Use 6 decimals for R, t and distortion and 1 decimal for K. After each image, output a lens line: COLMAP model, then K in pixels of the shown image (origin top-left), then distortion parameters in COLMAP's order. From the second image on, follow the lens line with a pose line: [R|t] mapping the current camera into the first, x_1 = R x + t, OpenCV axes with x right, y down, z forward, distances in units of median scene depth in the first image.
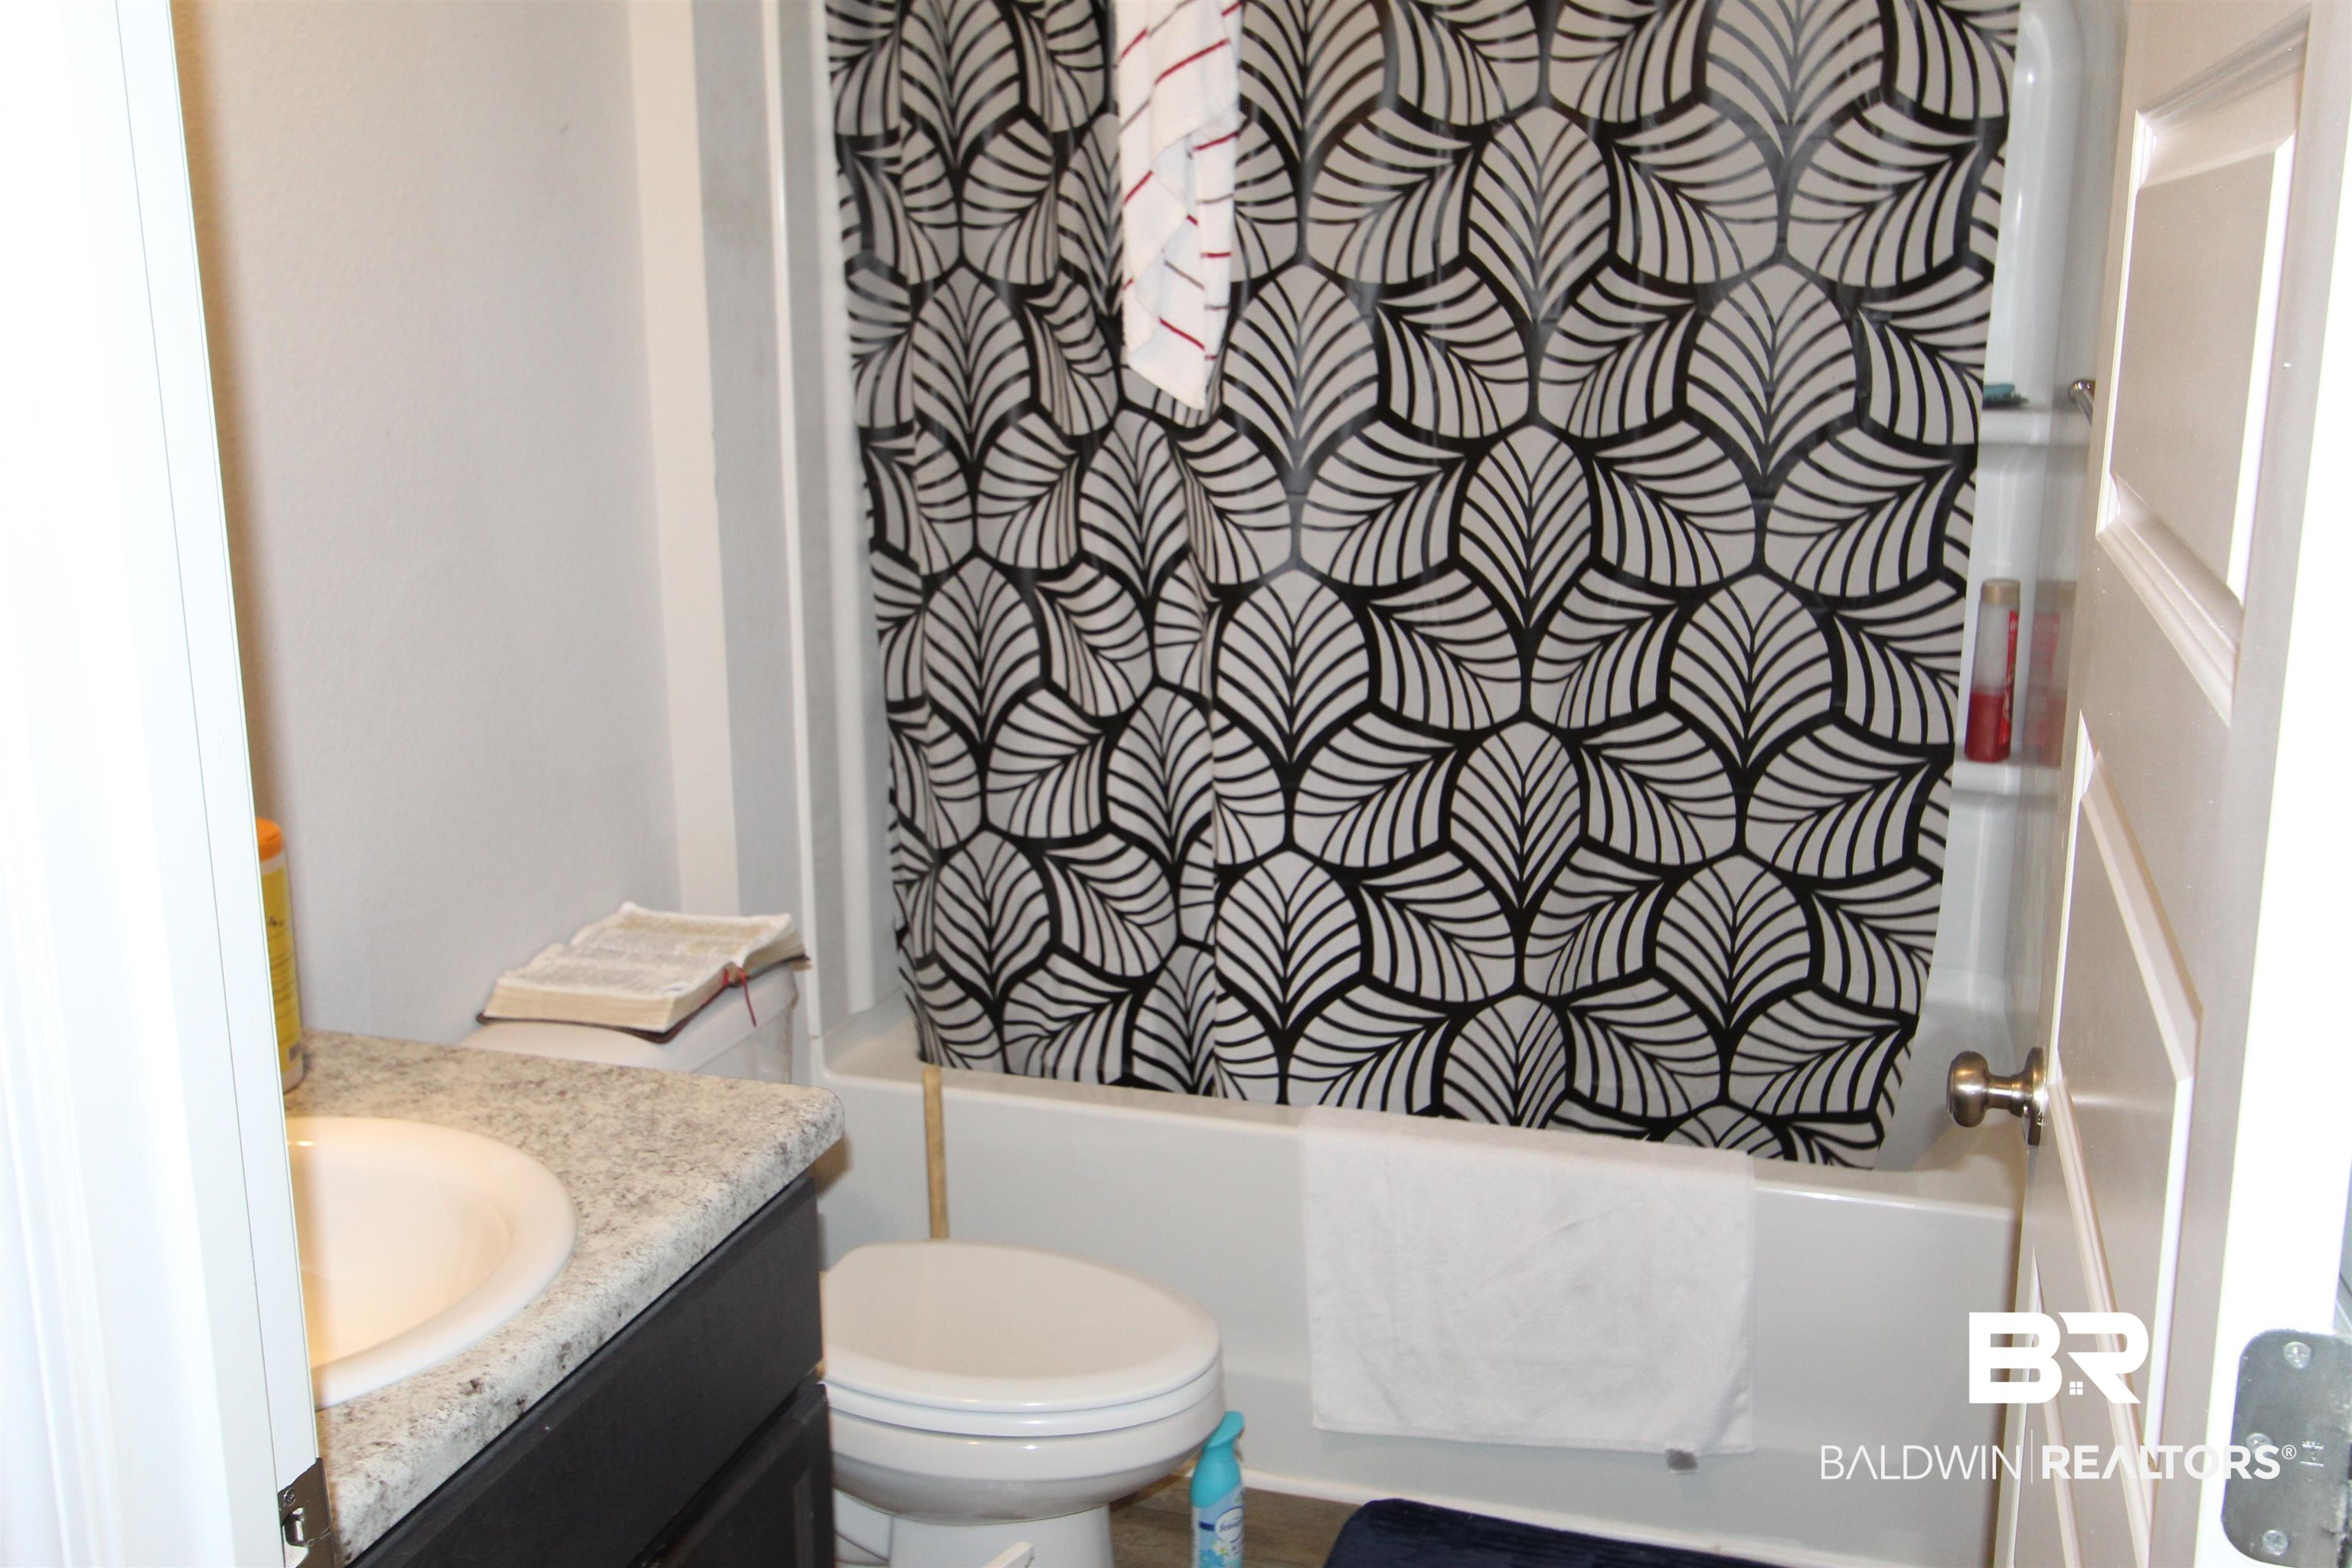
lens RADIAL K [[2240.6, 0, 1170.3], [0, 2240.6, 770.9], [0, 0, 1]] dist [-0.003041, 0.050469]
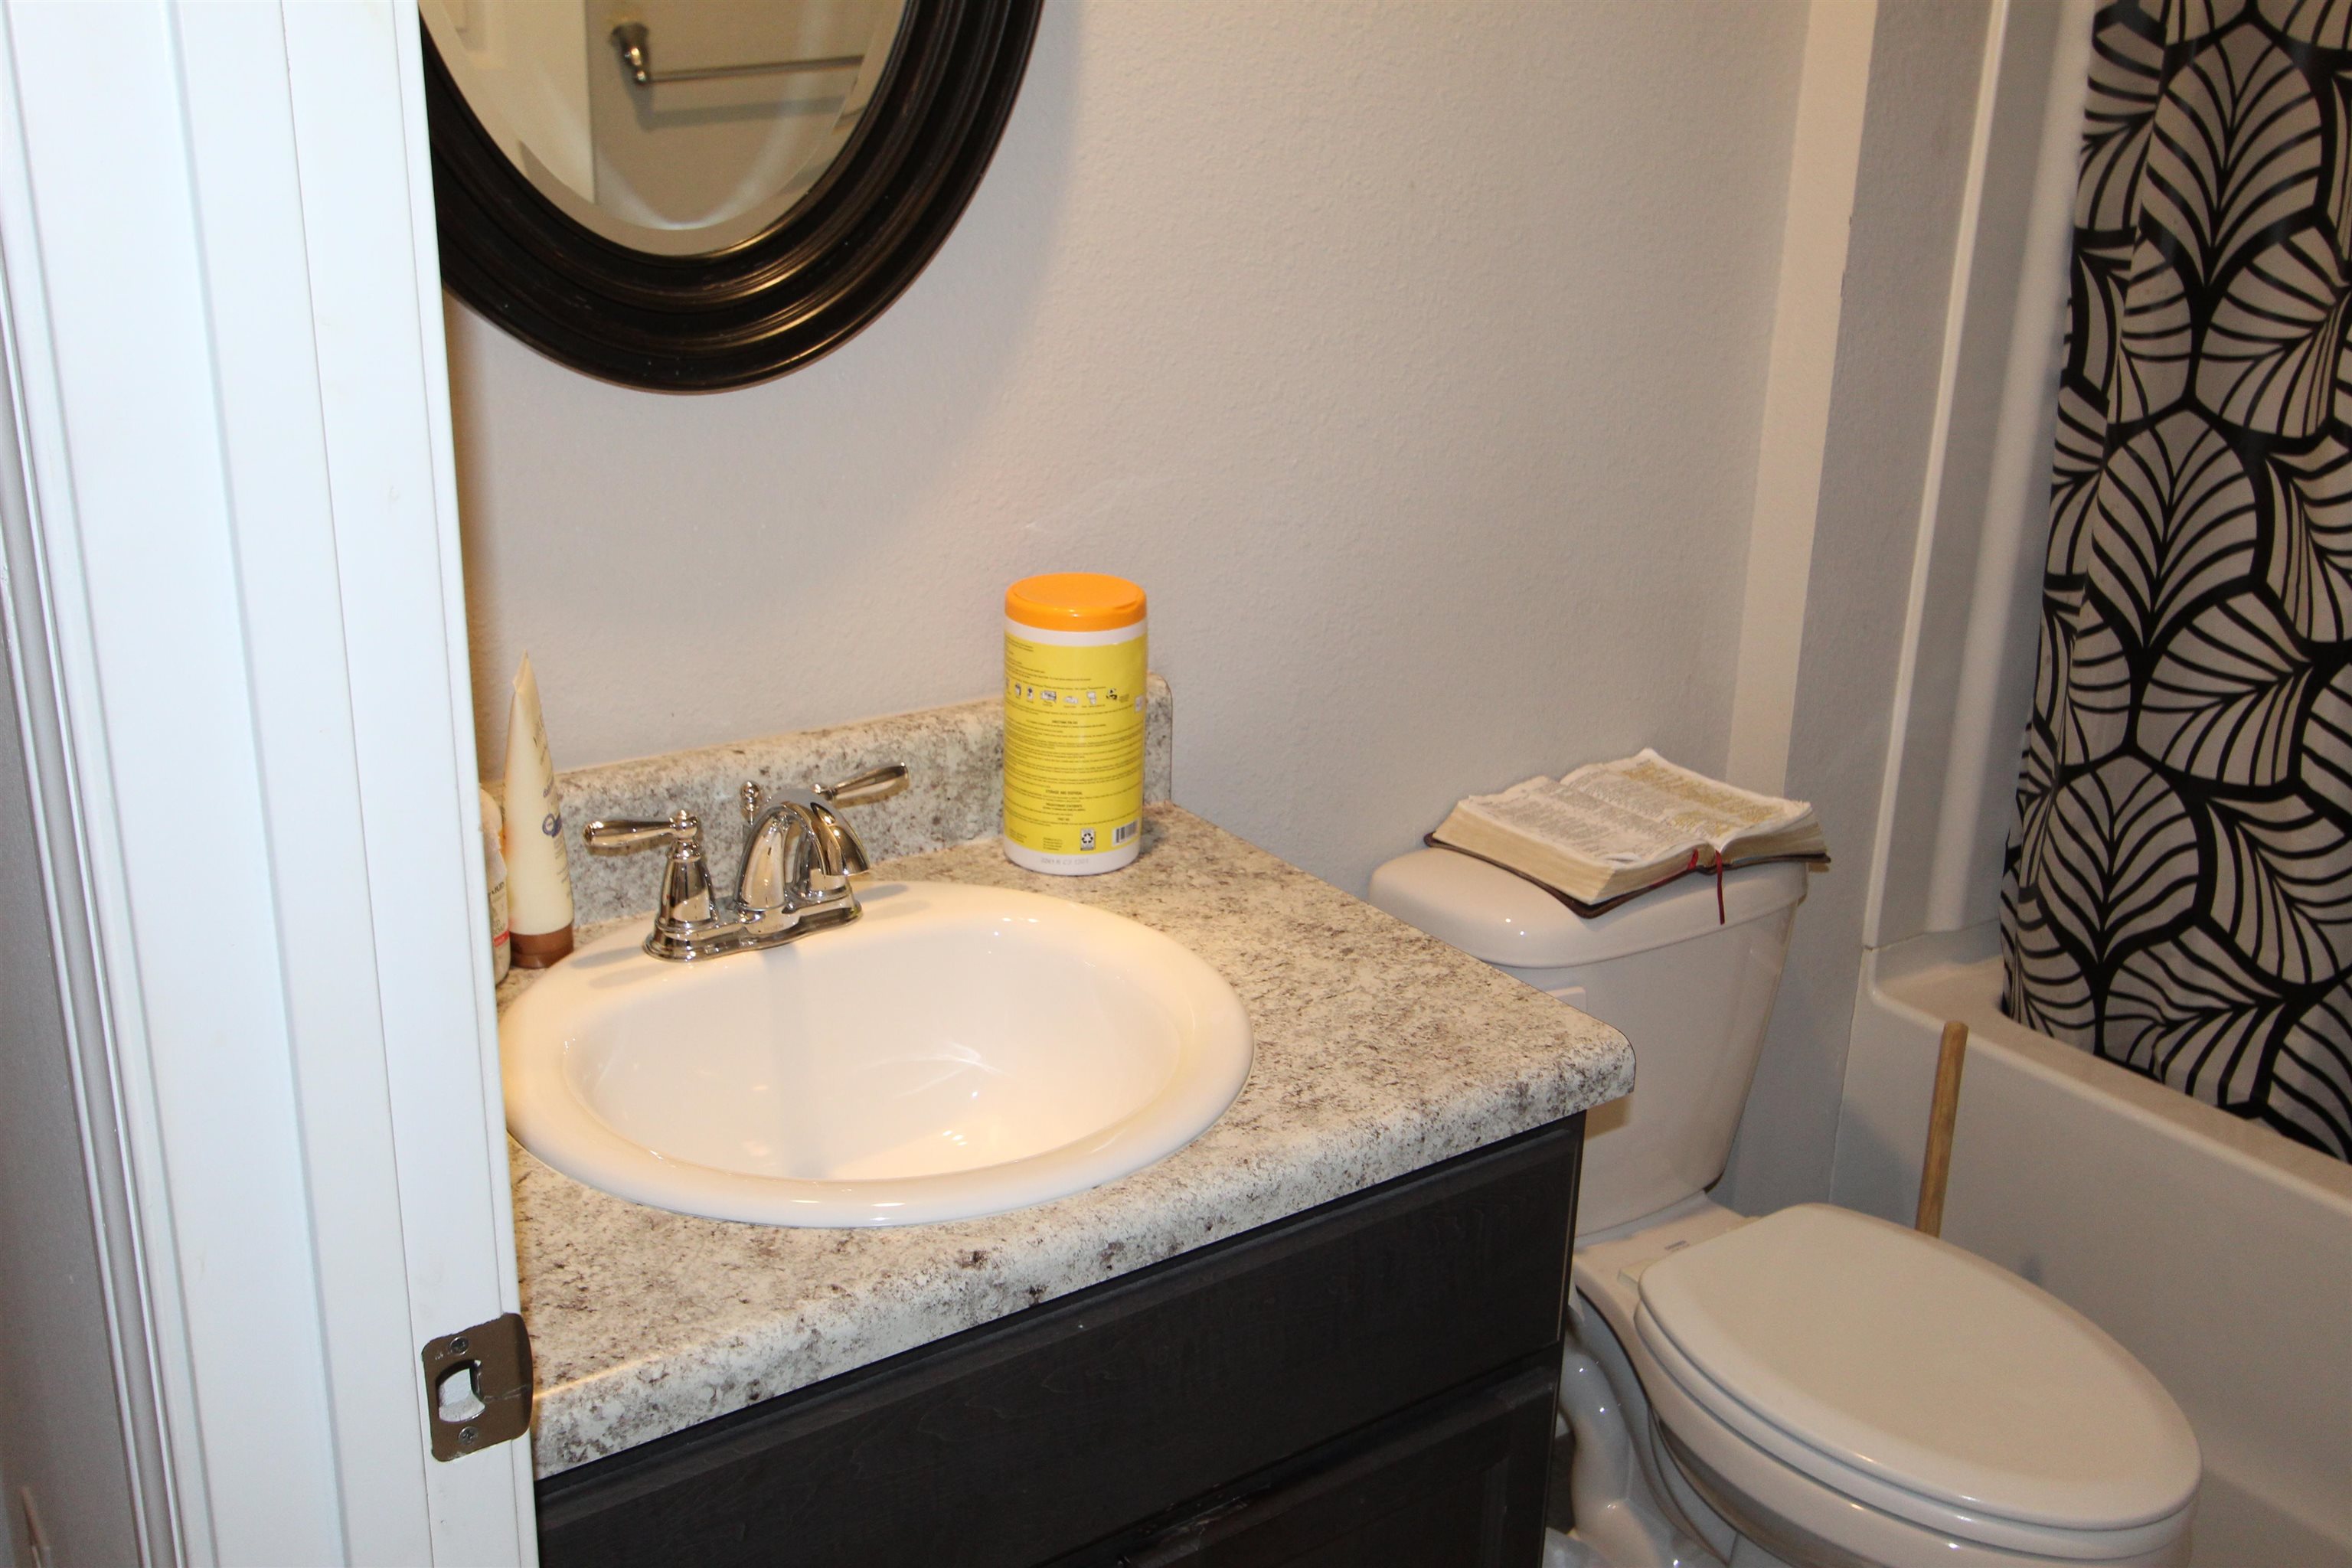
lens RADIAL K [[2240.6, 0, 1170.3], [0, 2240.6, 770.9], [0, 0, 1]] dist [-0.003041, 0.050469]
pose [[0.792322, 0.222010, -0.568276, 0.102971], [-0.167694, 0.974814, 0.147025, -0.028218], [0.586604, -0.021195, 0.809596, 0.158266]]
